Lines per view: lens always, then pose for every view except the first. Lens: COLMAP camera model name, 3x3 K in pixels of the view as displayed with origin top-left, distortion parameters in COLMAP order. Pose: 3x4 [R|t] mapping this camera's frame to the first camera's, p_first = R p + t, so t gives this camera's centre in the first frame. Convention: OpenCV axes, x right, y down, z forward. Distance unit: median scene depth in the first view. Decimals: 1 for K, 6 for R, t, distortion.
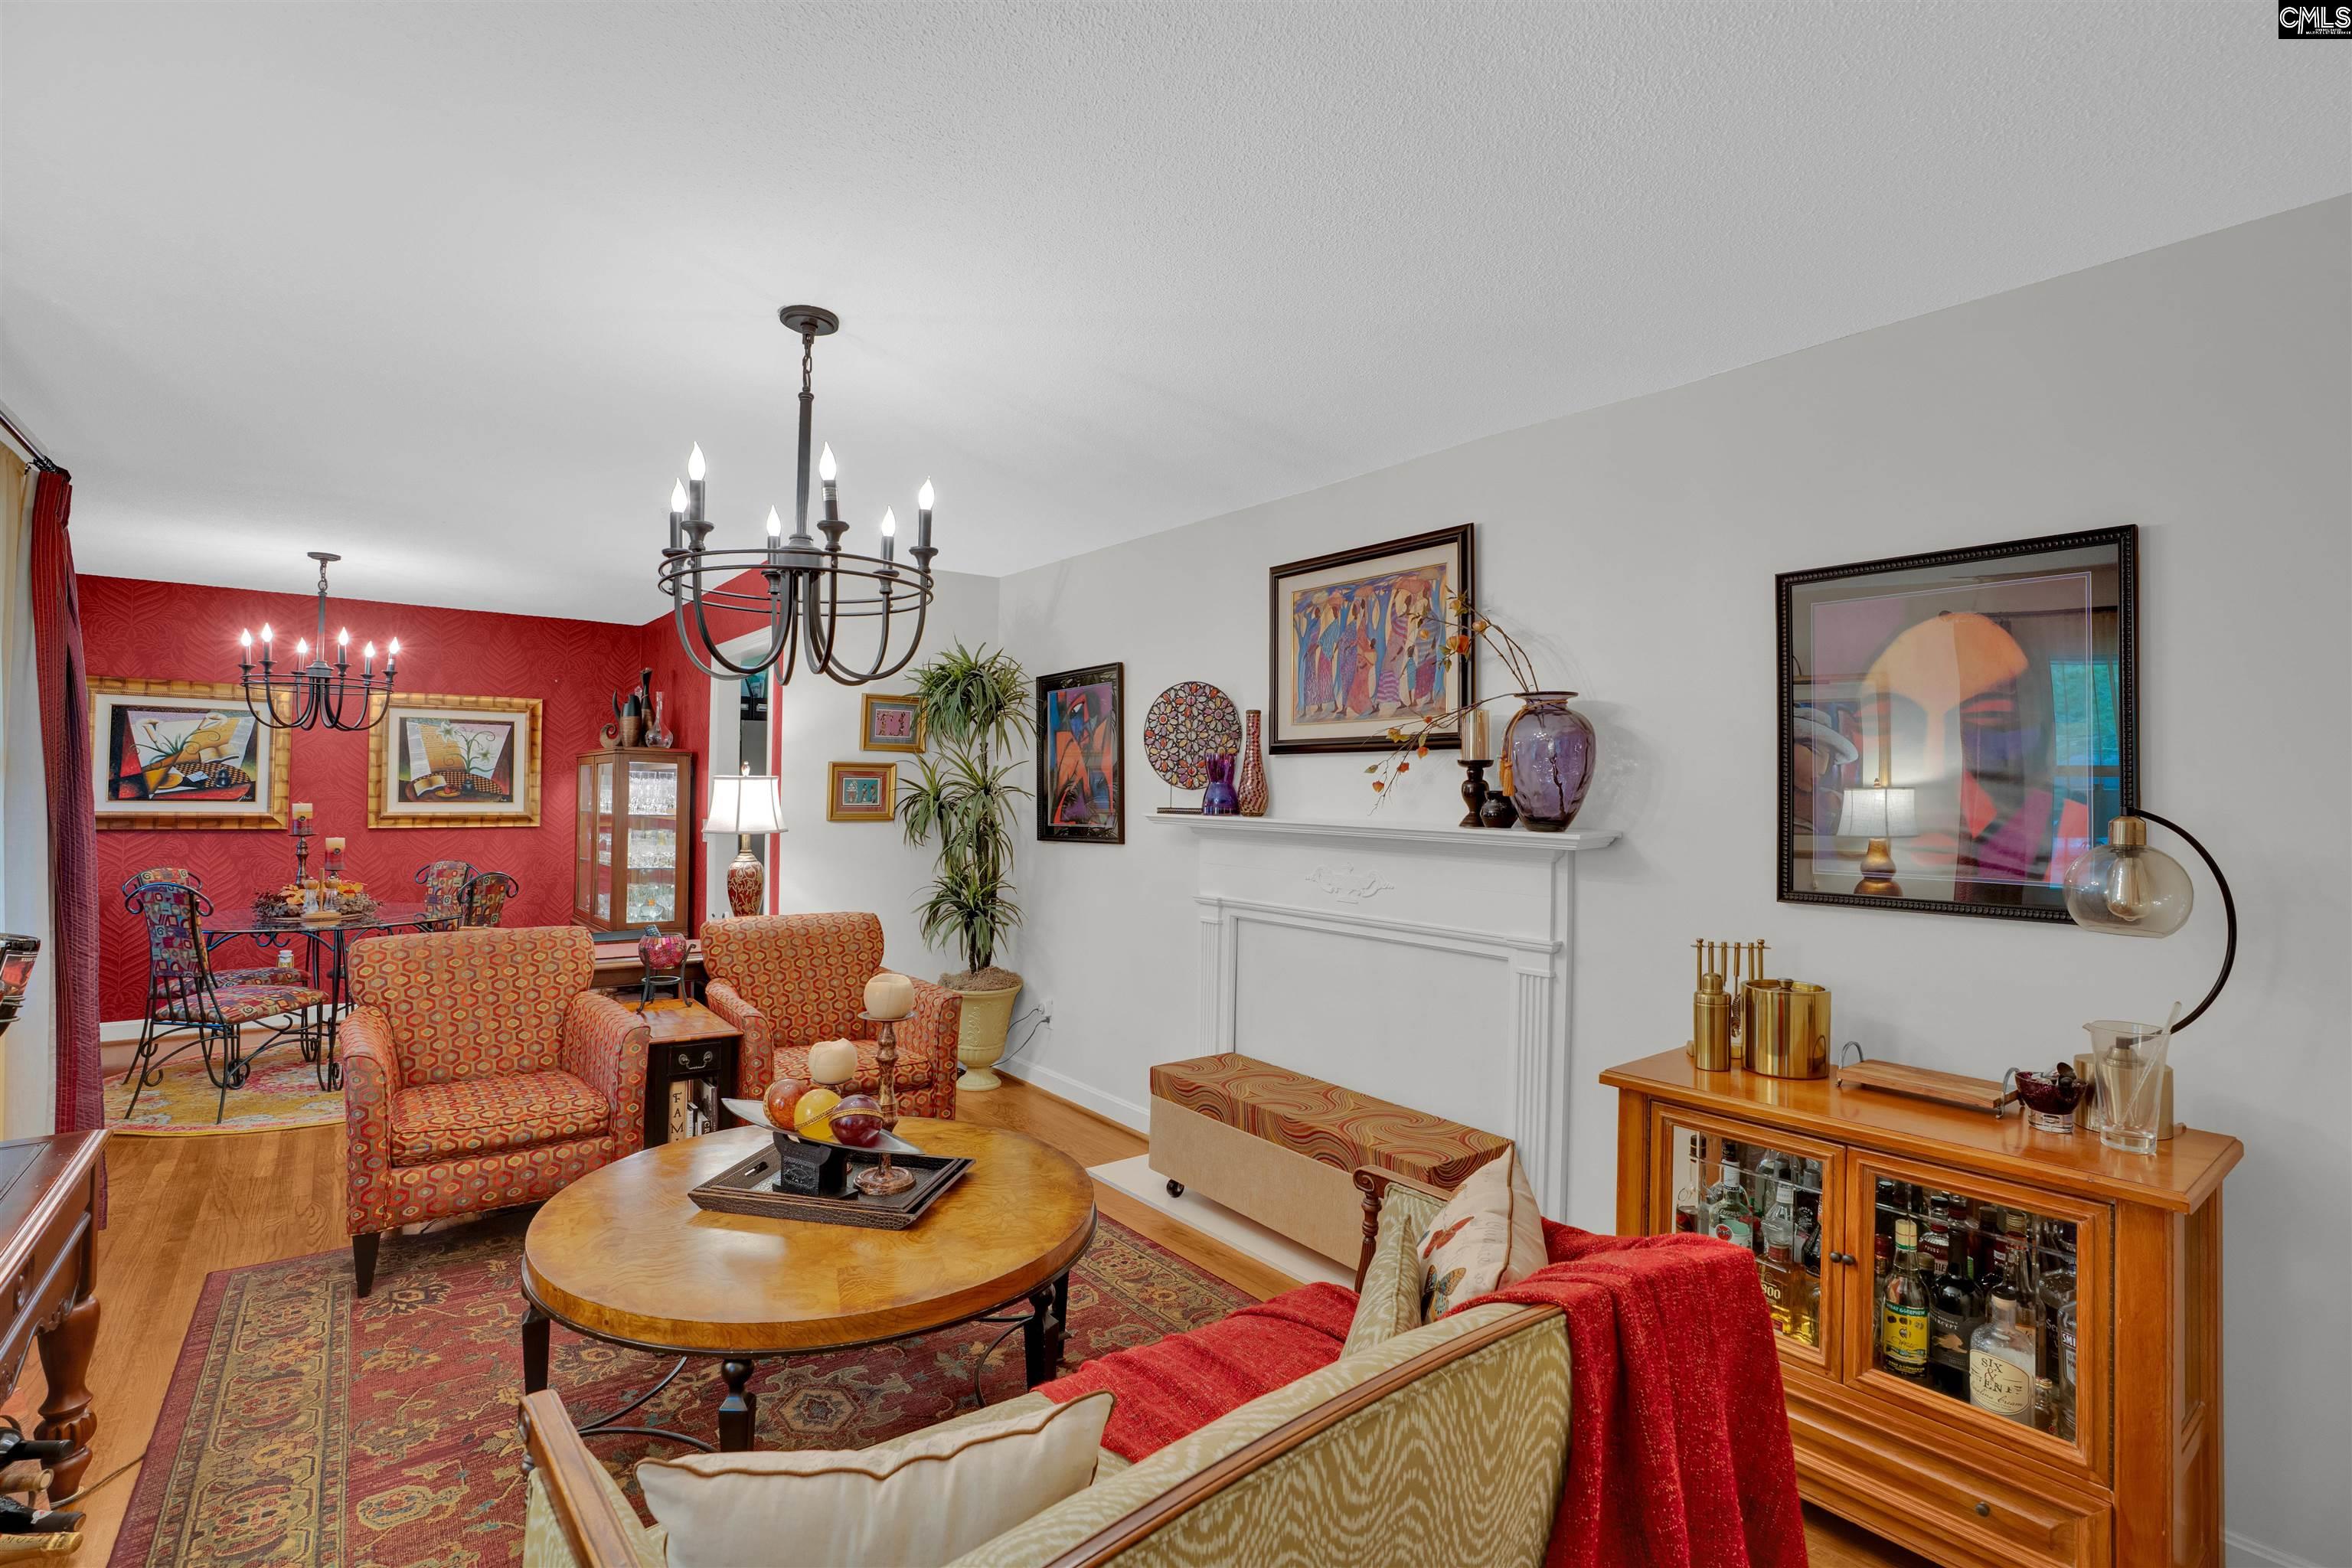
lens RADIAL K [[1105.6, 0, 1183.8], [0, 1105.6, 776.4], [0, 0, 1]] dist [-0.035235, 0.013500]
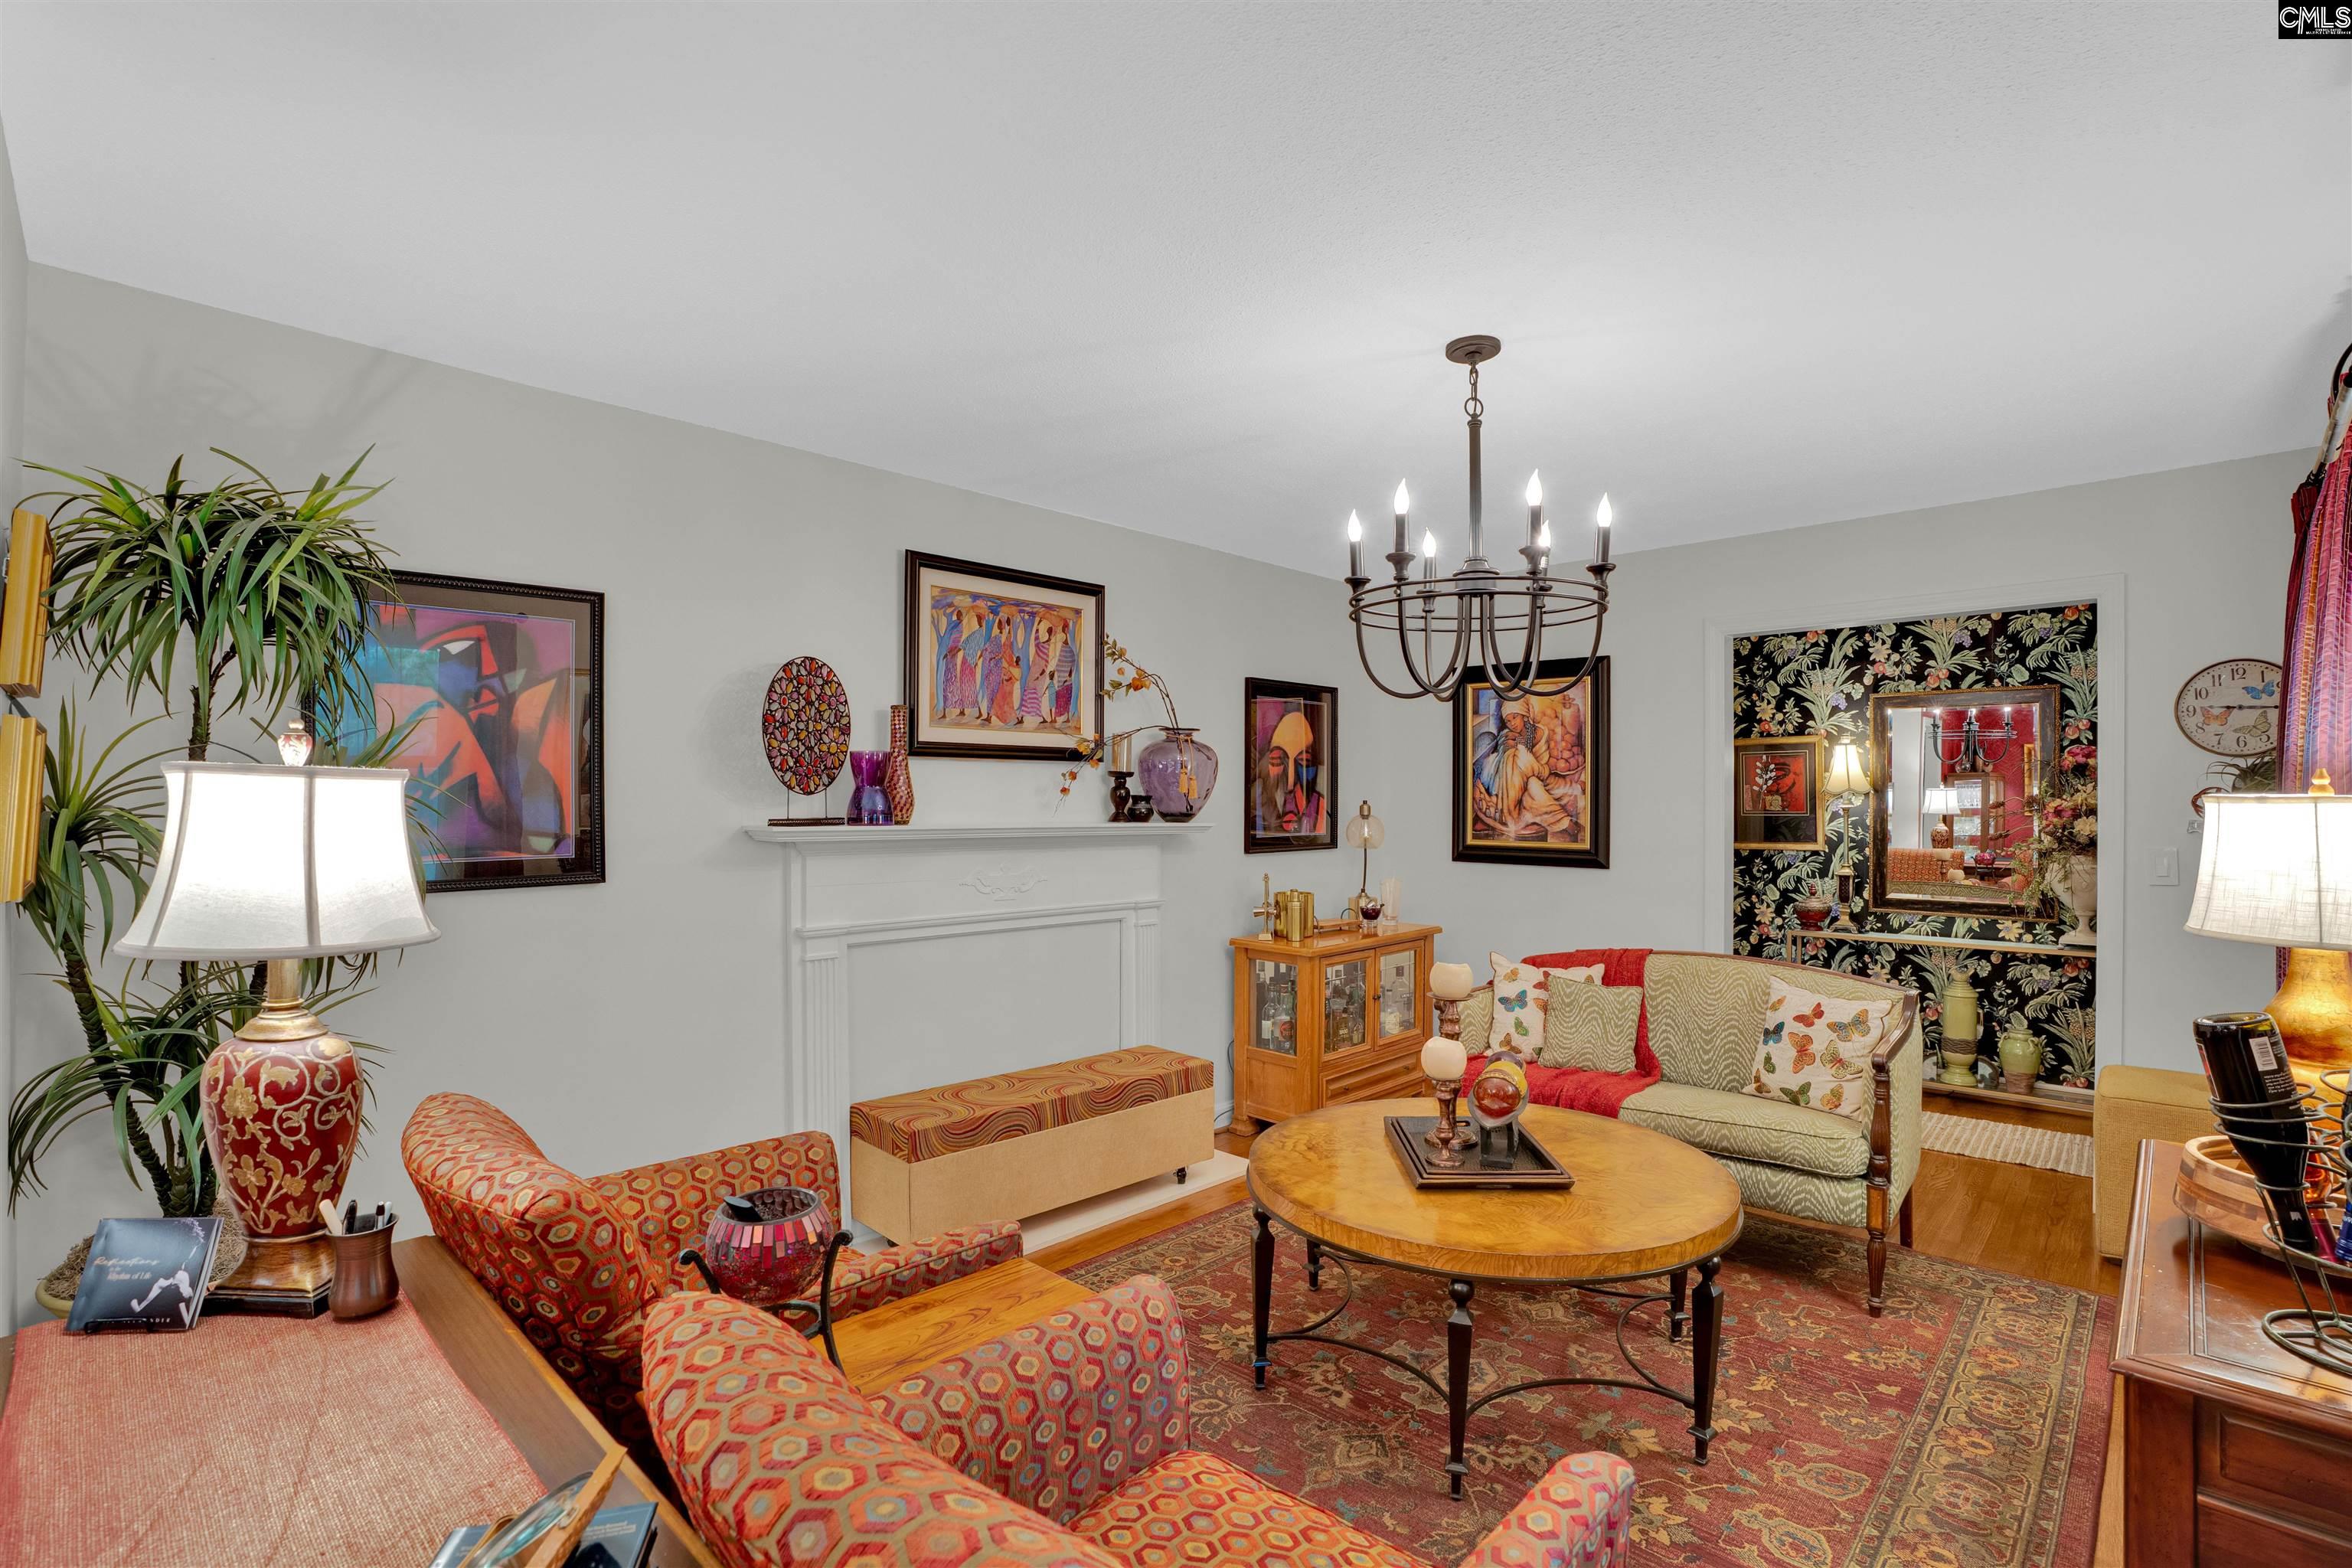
lens RADIAL K [[1112.9, 0, 1172.2], [0, 1112.9, 801.6], [0, 0, 1]] dist [-0.075539, 0.039653]
pose [[-0.136160, -0.016942, 0.990542, -0.743121], [-0.018025, 0.999731, 0.014621, 0.000443], [-0.990523, -0.015863, -0.136429, 0.786298]]
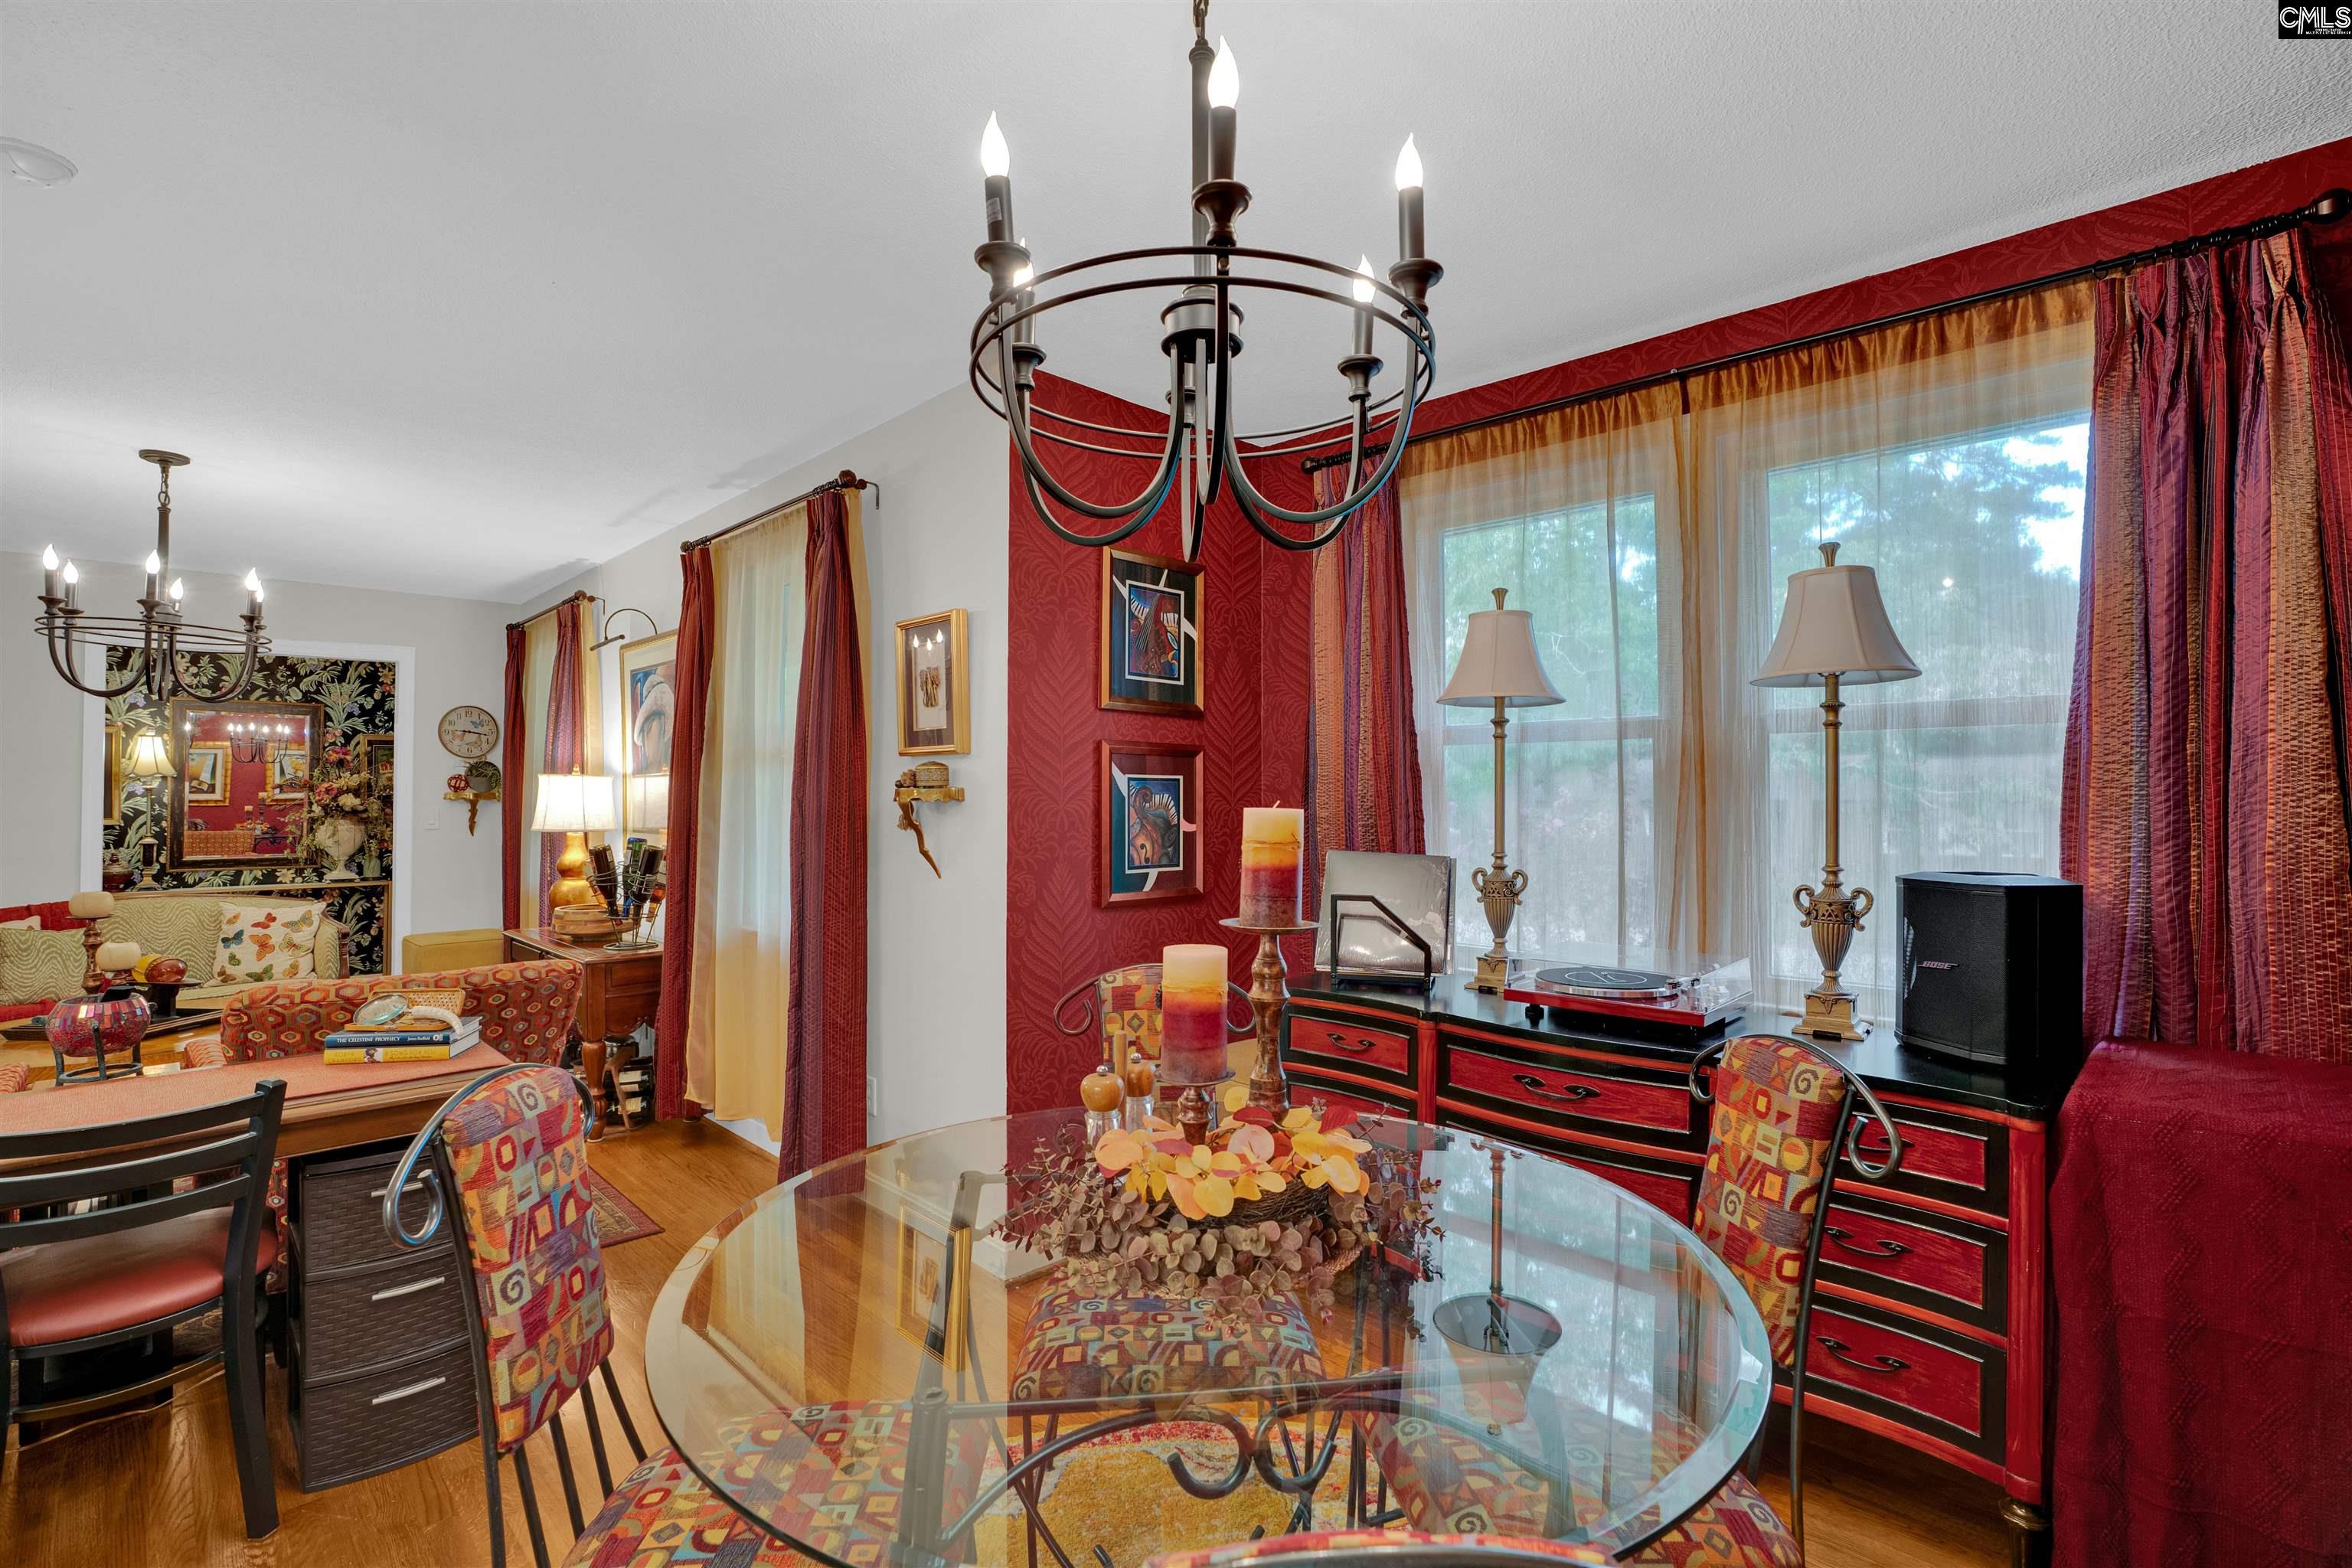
lens RADIAL K [[1105.6, 0, 1183.8], [0, 1105.6, 776.4], [0, 0, 1]] dist [-0.035235, 0.013500]
pose [[-0.994364, -0.015803, -0.104838, -0.878151], [-0.011890, 0.999213, -0.037847, 0.032486], [0.105354, -0.036387, -0.993769, 1.441831]]
